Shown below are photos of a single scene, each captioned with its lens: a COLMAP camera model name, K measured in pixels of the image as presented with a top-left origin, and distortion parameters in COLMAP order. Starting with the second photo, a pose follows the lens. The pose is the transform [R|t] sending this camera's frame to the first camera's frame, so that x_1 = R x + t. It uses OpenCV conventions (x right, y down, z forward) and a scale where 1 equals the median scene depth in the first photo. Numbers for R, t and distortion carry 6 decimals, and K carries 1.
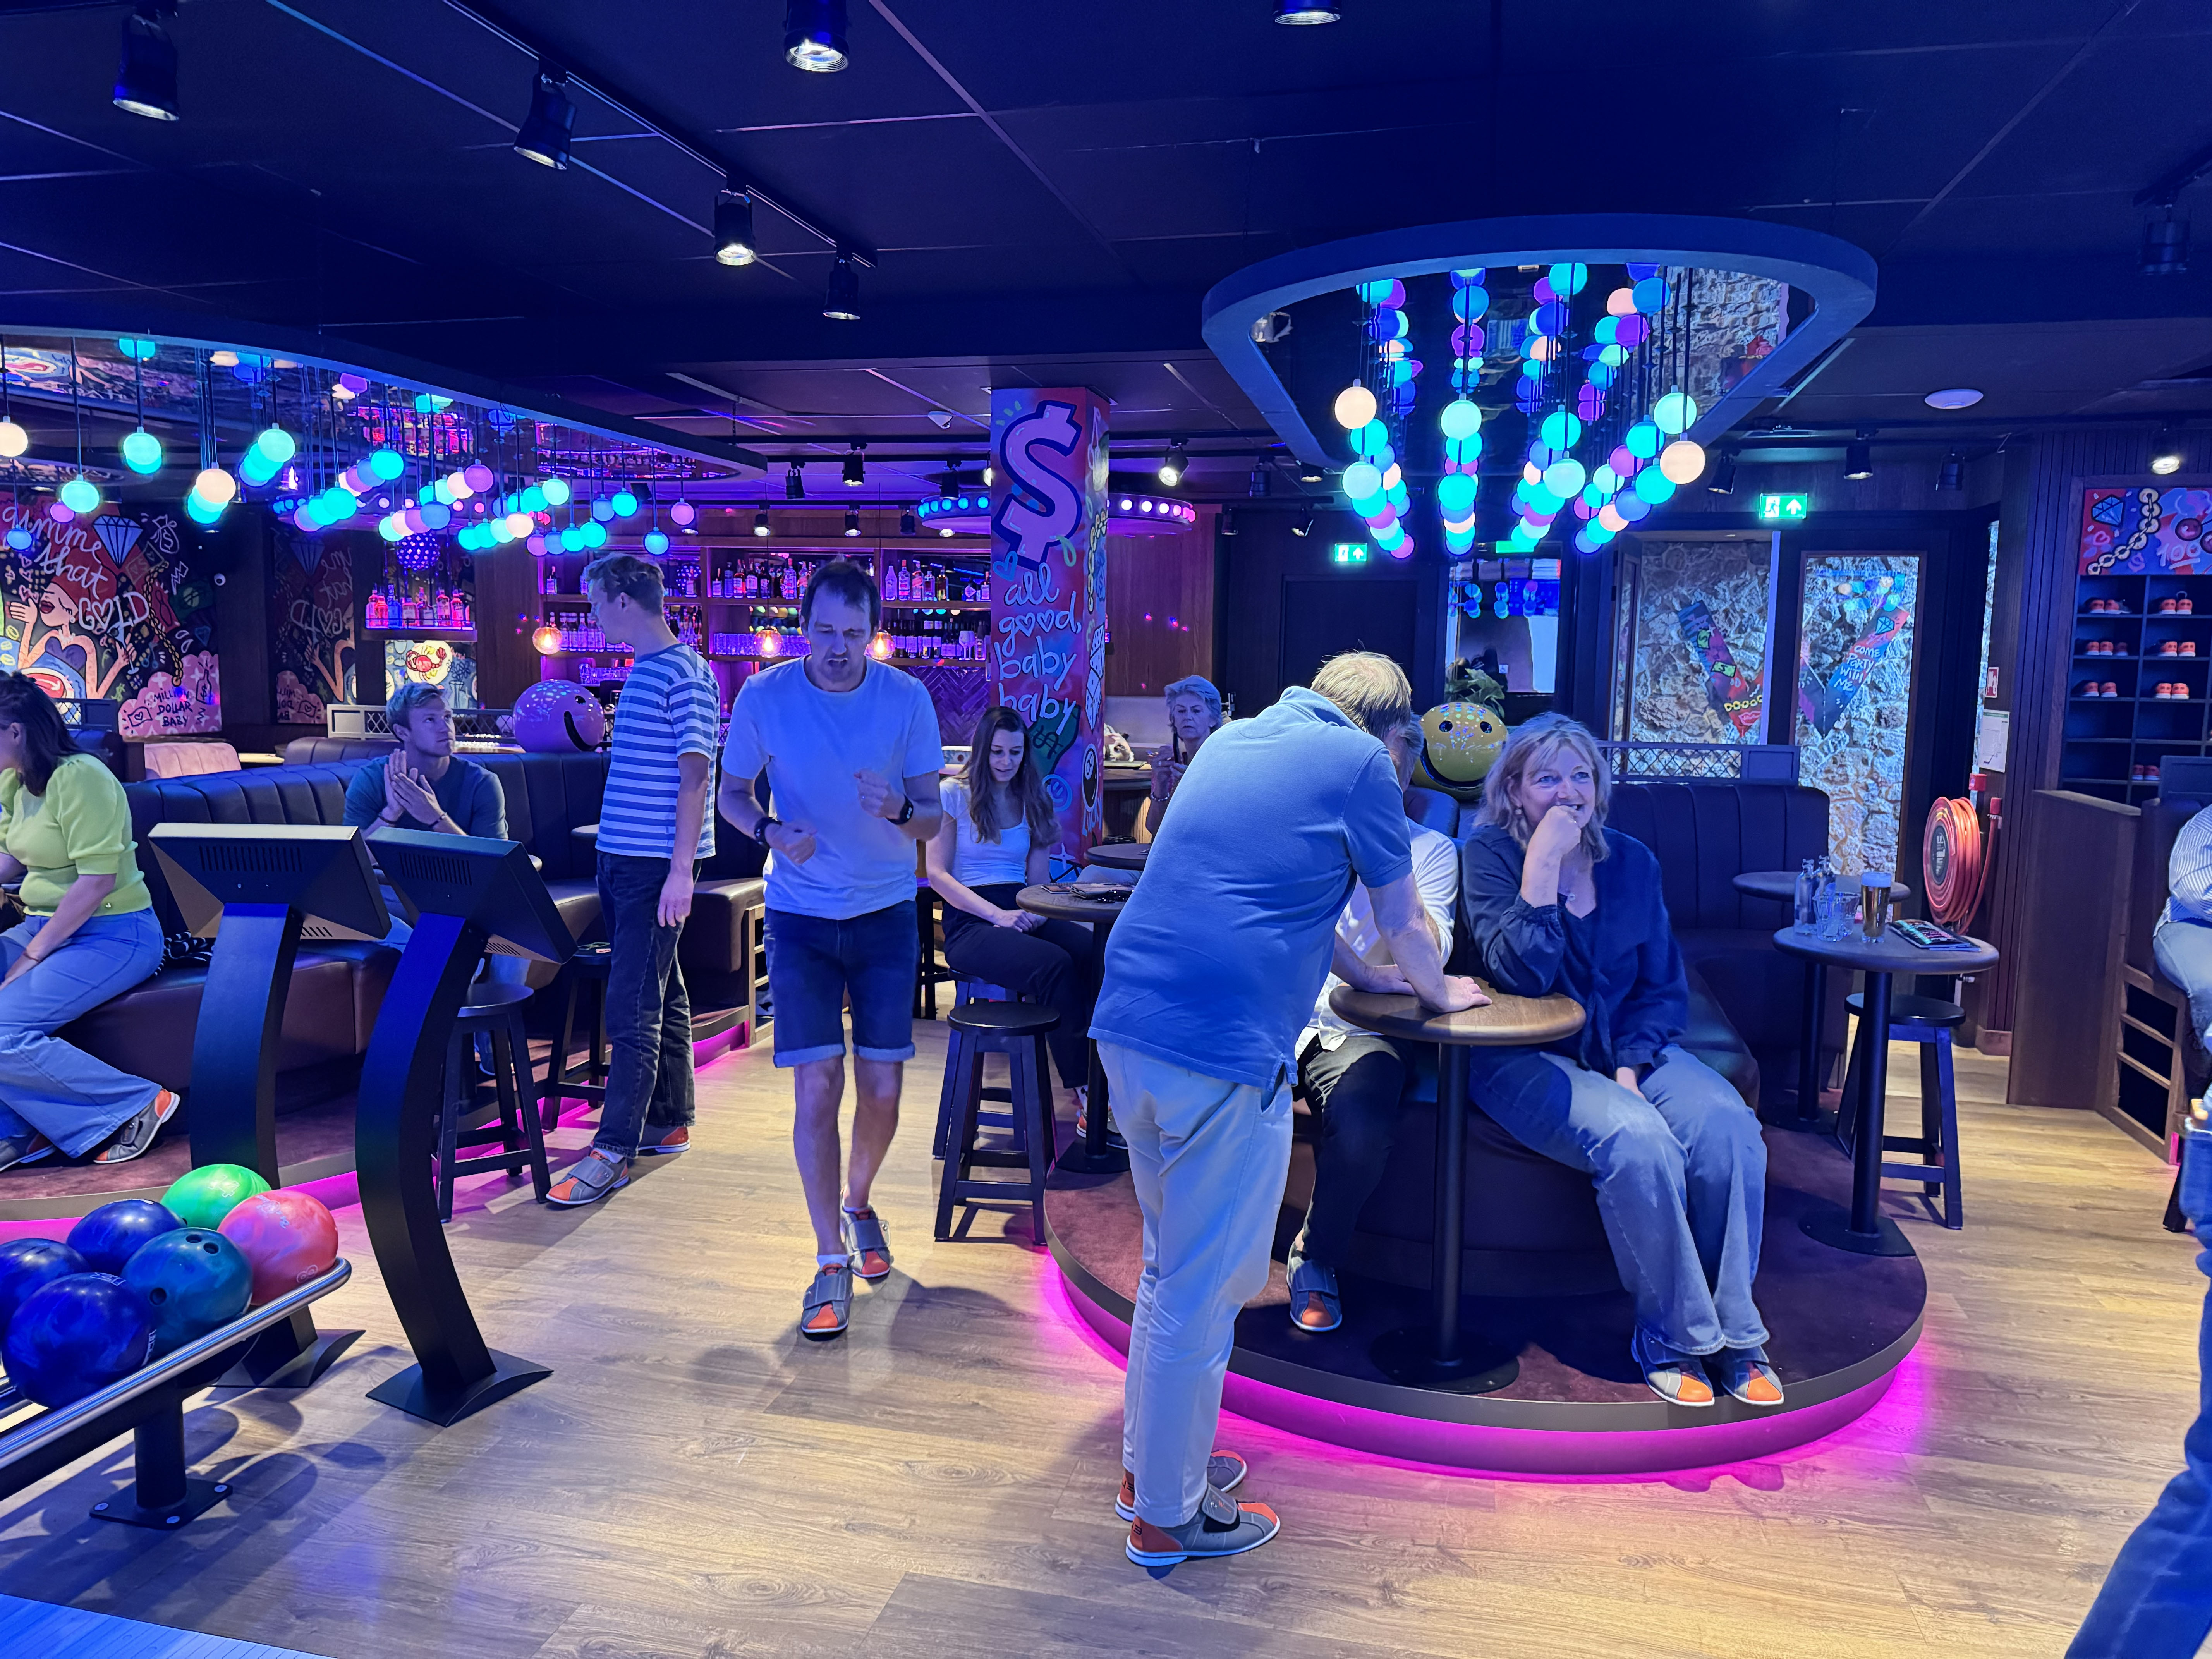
lens RADIAL K [[1562.2, 0, 1109.4], [0, 1562.2, 827.5], [0, 0, 1]] dist [0.036867, -0.039465]
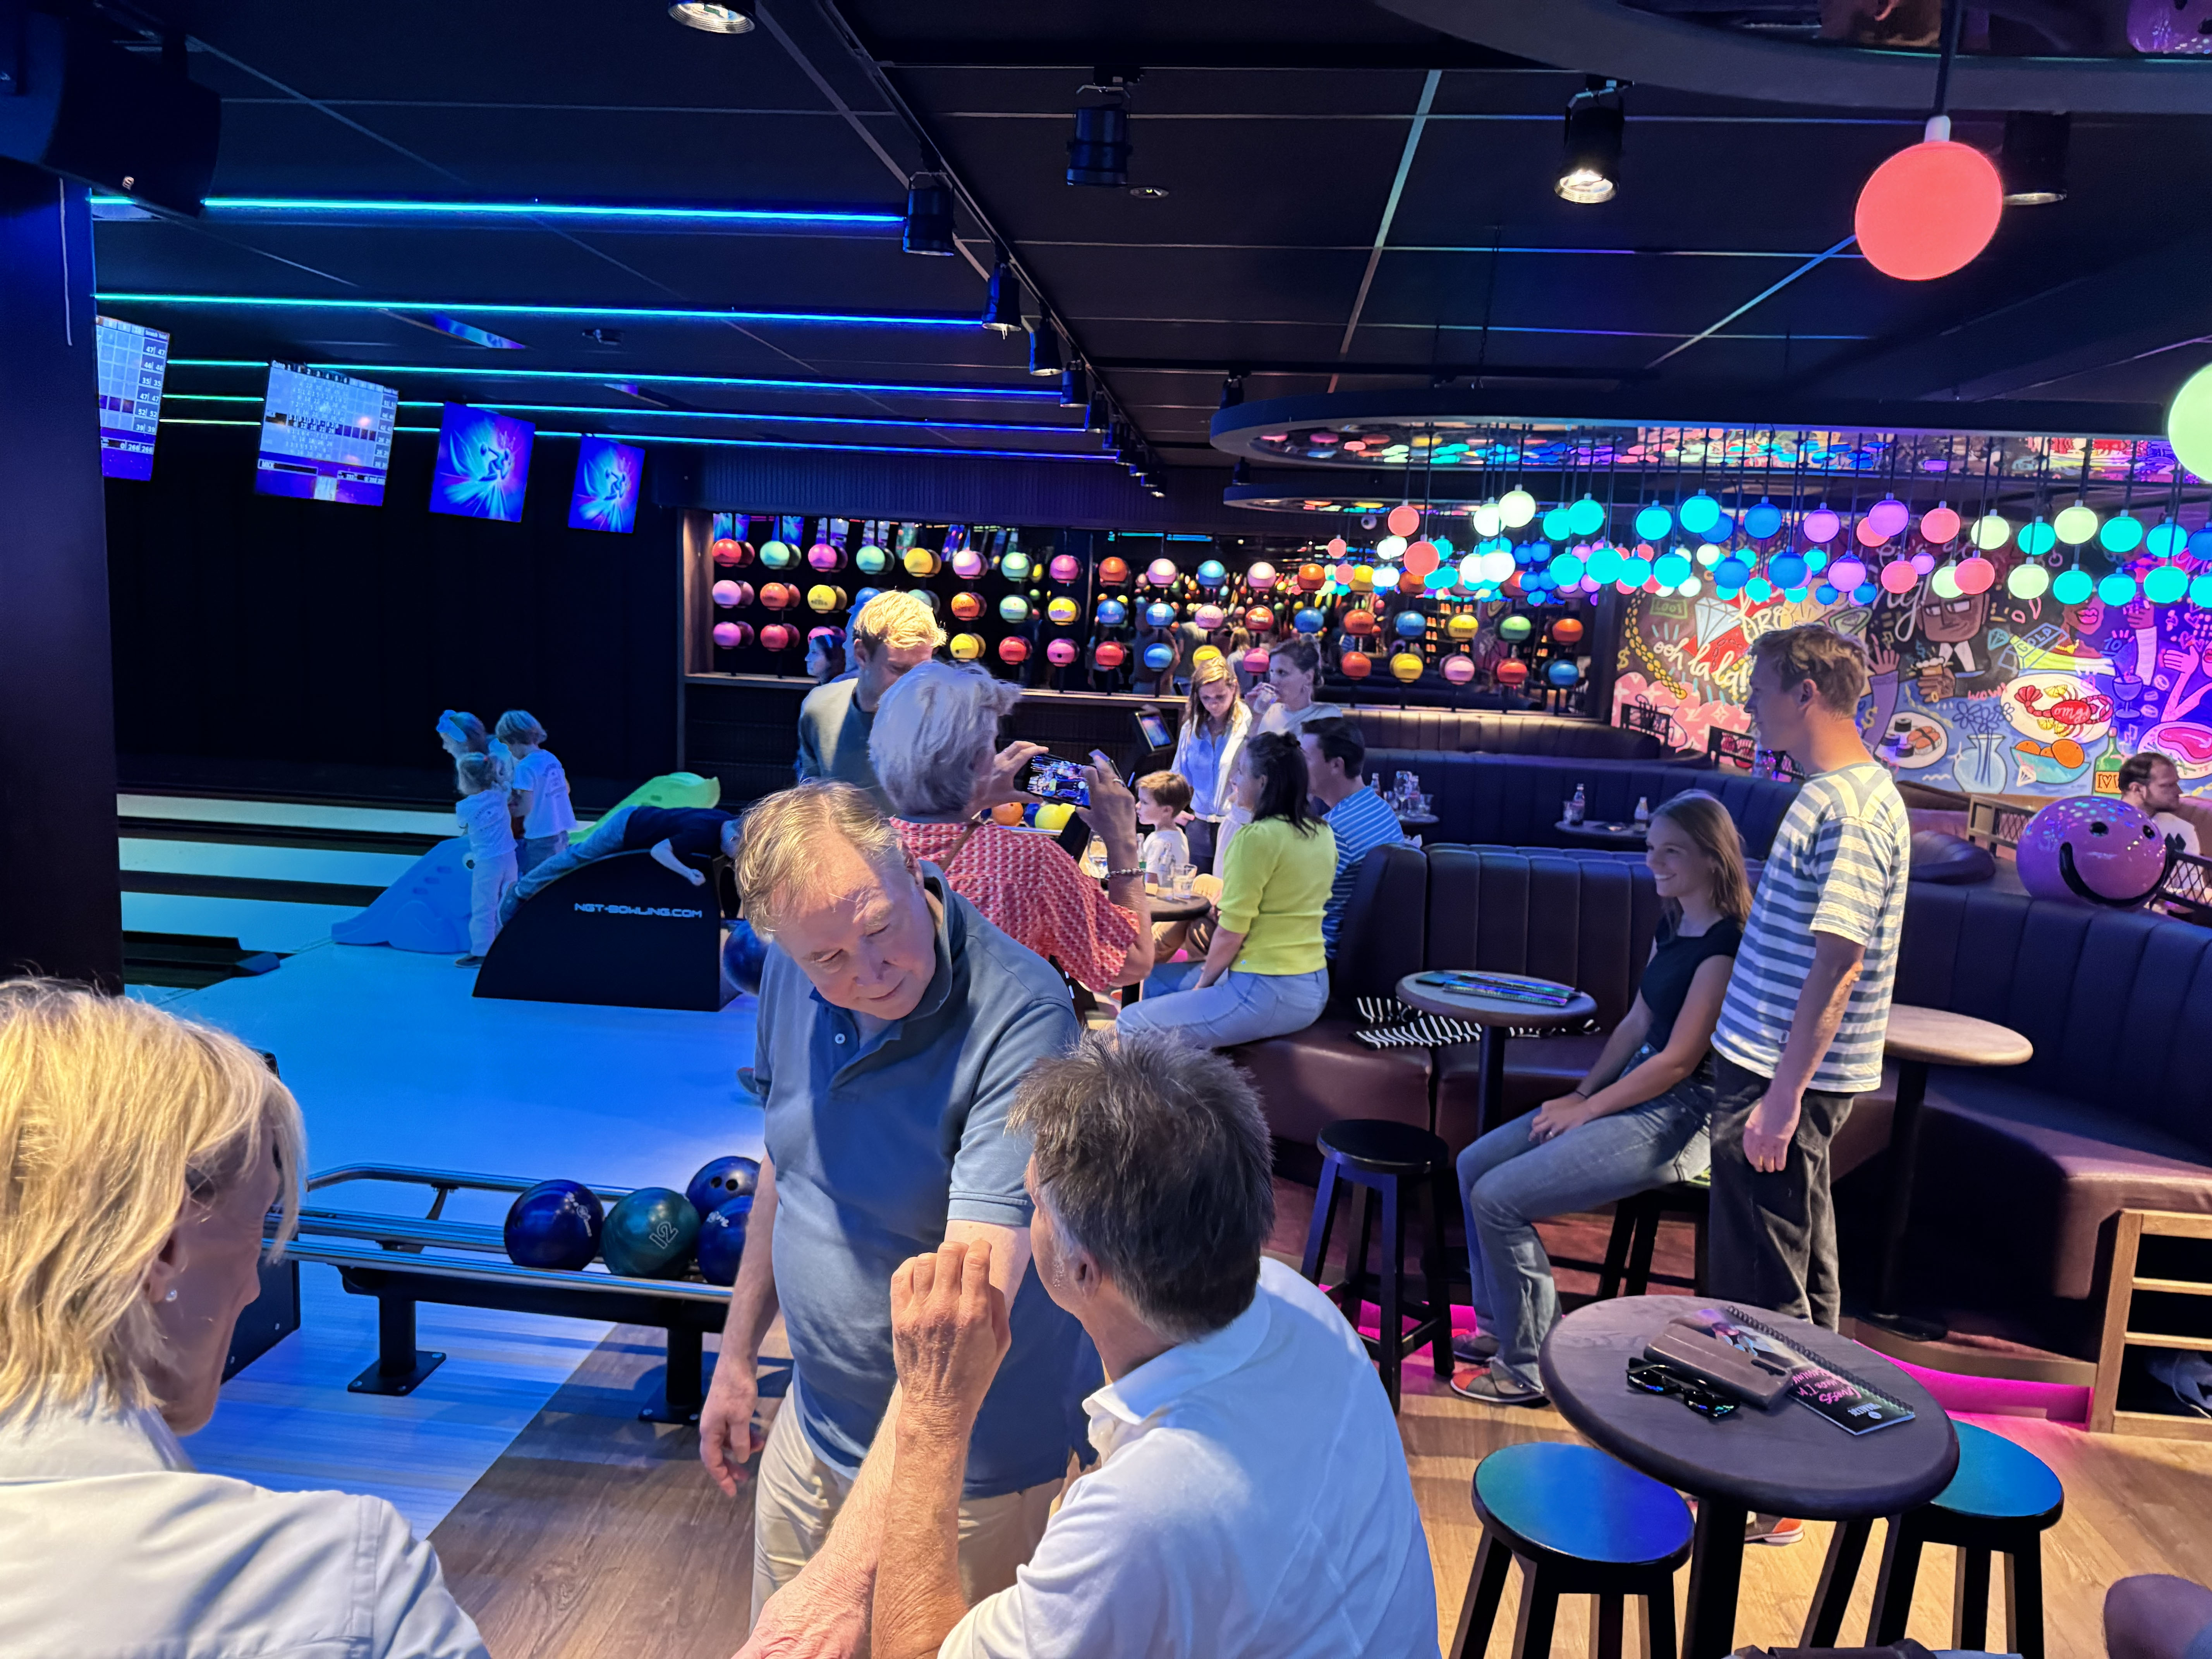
lens RADIAL K [[1562.2, 0, 1073.9], [0, 1562.2, 837.8], [0, 0, 1]] dist [0.036867, -0.039465]
pose [[0.115044, 0.139196, -0.983559, 0.149915], [-0.148164, 0.981462, 0.121569, -0.052795], [0.982248, 0.131743, 0.133536, 0.262944]]
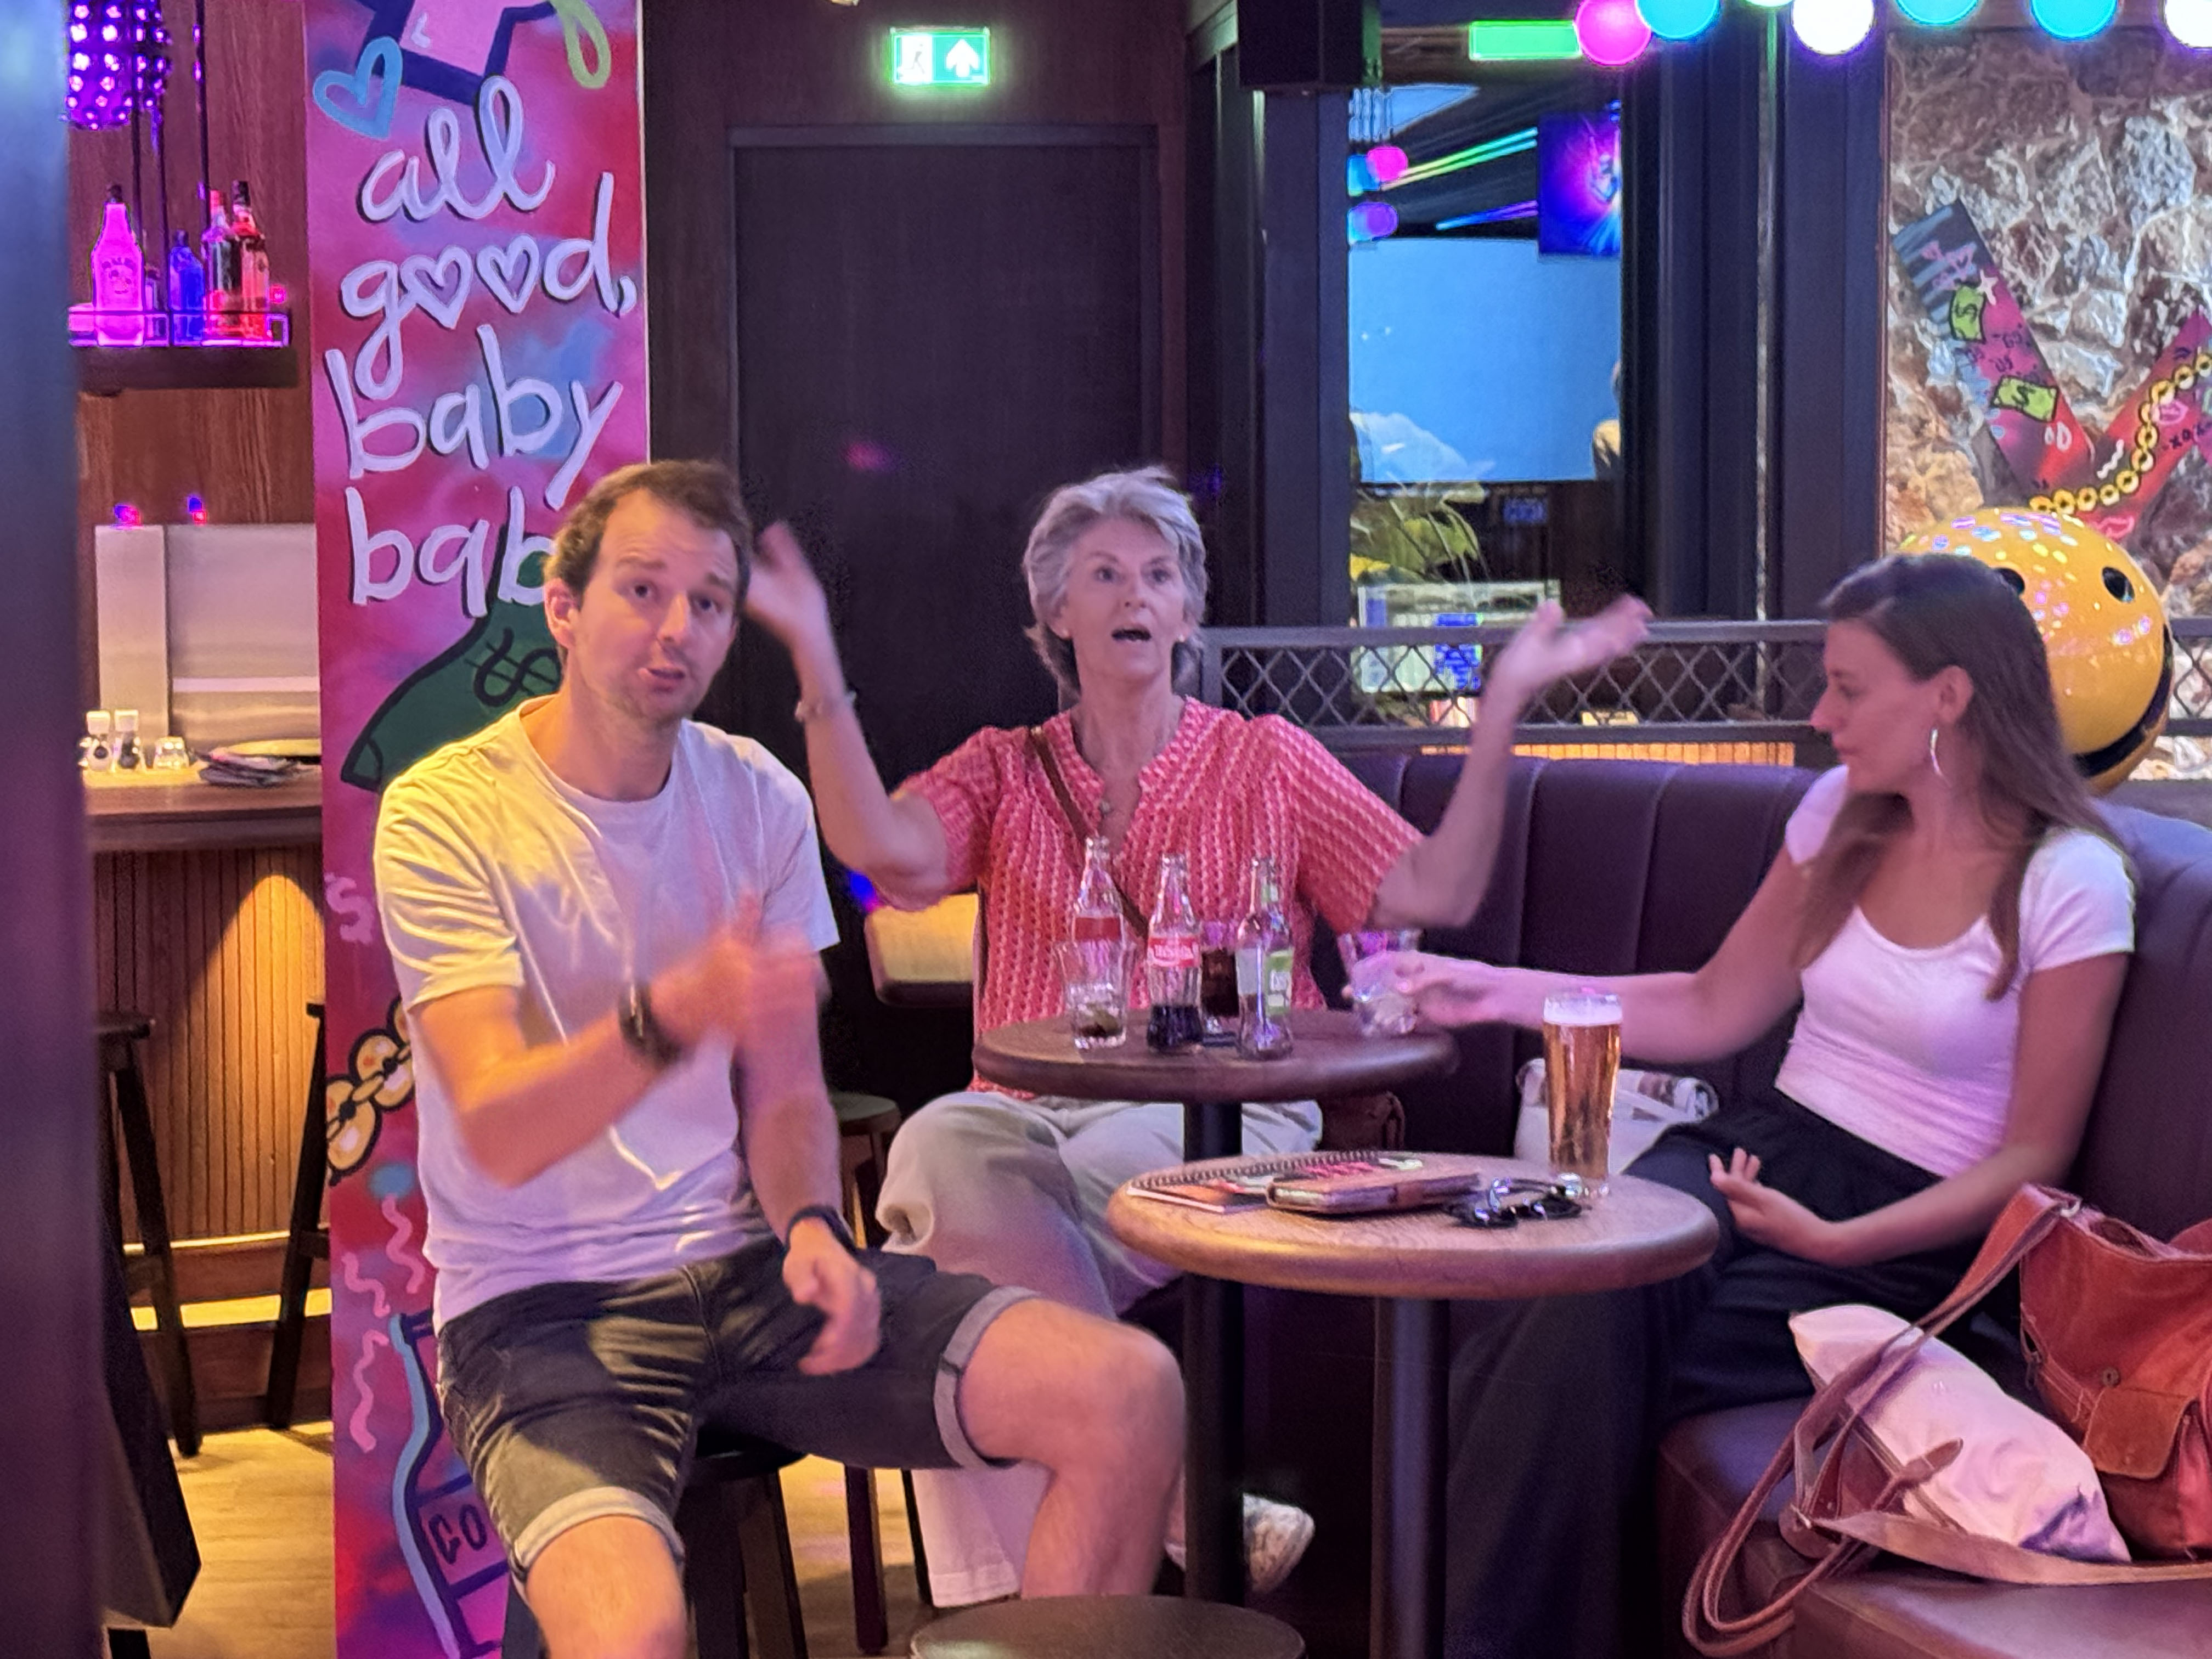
lens RADIAL K [[4806.6, 0, 1114.0], [0, 4806.6, 828.1], [0, 0, 1]] dist [0.038896, 0.000000]
pose [[0.952042, -0.046970, 0.302340, -0.117538], [0.052357, 0.998581, -0.009735, -0.007202], [-0.301453, 0.025098, 0.953151, 0.057034]]
